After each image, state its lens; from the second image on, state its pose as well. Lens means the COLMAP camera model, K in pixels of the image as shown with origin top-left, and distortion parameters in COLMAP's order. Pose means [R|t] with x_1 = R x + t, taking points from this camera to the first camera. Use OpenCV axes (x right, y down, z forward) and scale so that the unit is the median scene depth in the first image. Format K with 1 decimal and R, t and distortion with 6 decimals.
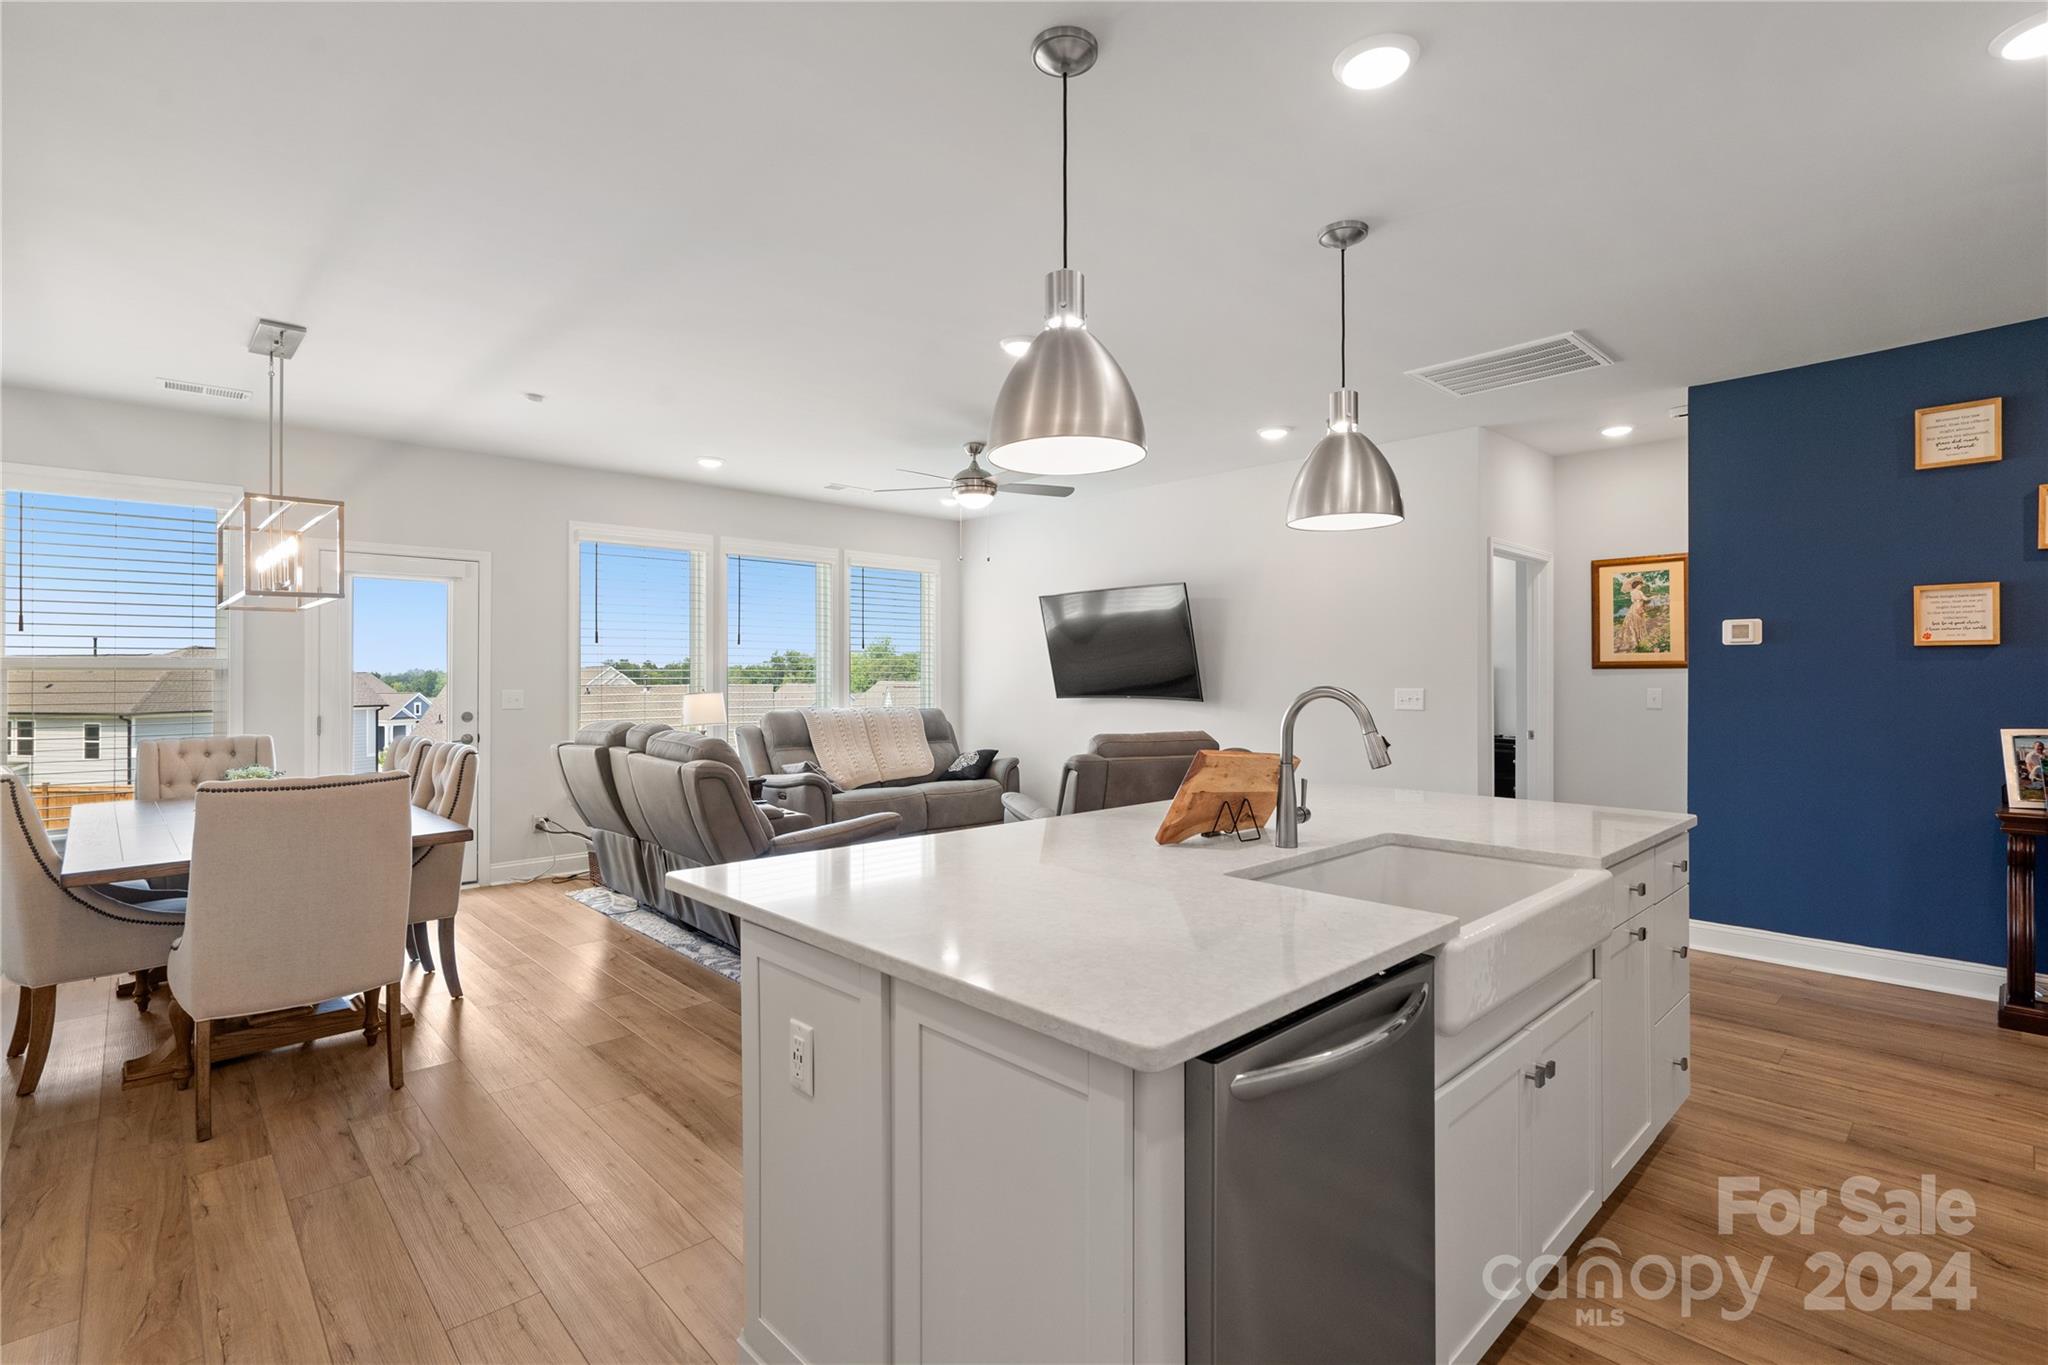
lens RADIAL K [[940.8, 0, 1023.3], [0, 940.8, 673.1], [0, 0, 1]] dist [-0.003961, 0.000012]
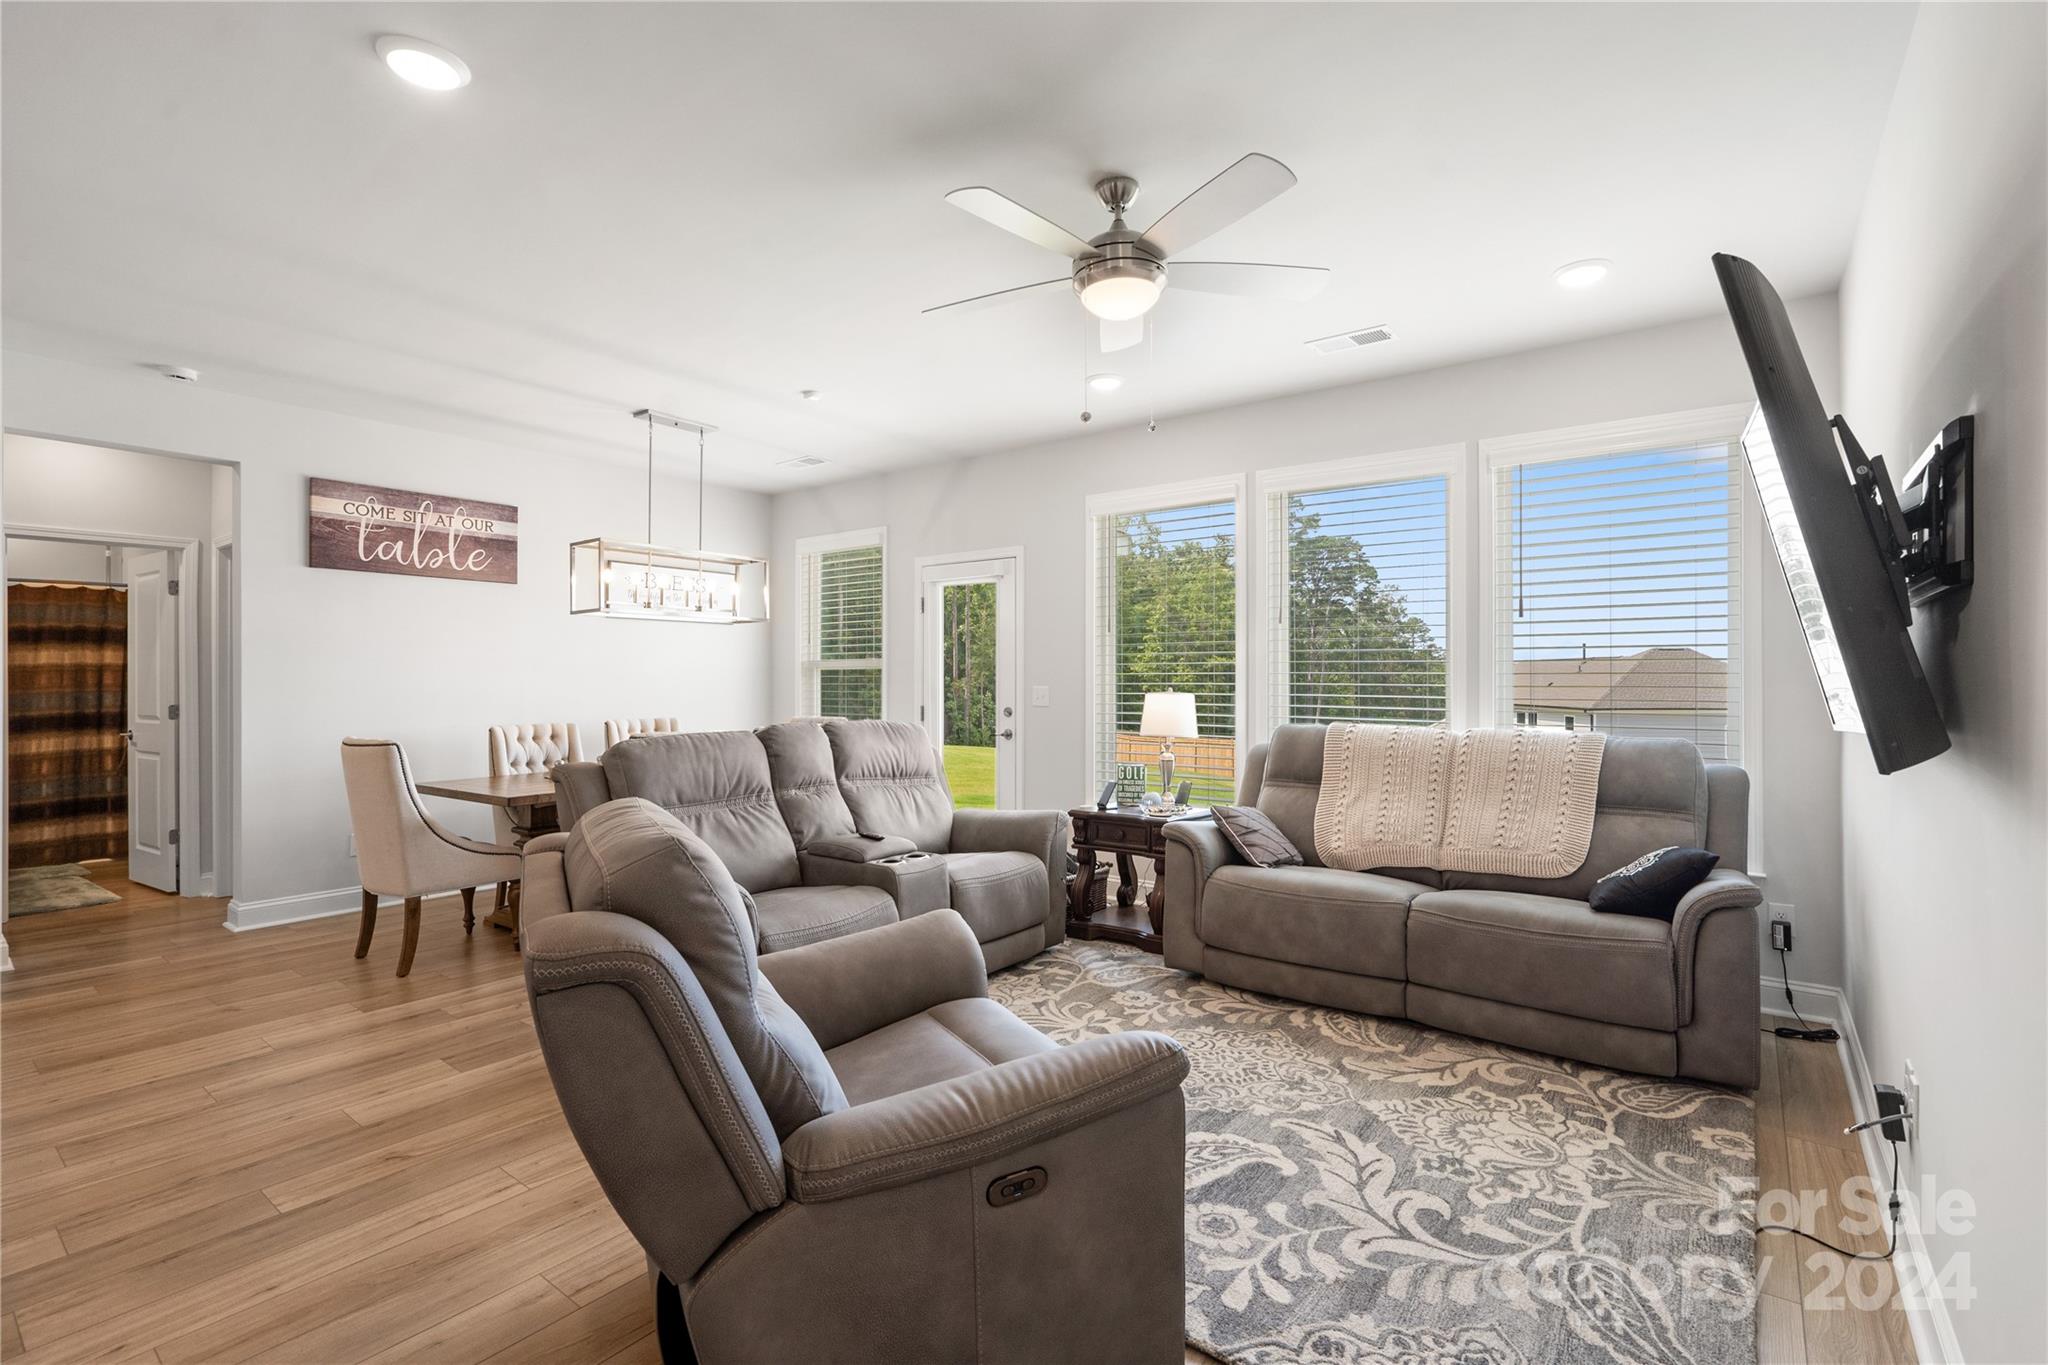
lens RADIAL K [[929.7, 0, 1020.5], [0, 929.7, 676.7], [0, 0, 1]] dist [-0.001784, 0.000871]
pose [[0.152524, -0.000488, -0.988300, 0.371846], [0.003445, 0.999994, 0.000038, 0.007791], [0.988294, -0.003411, 0.152525, 0.786228]]
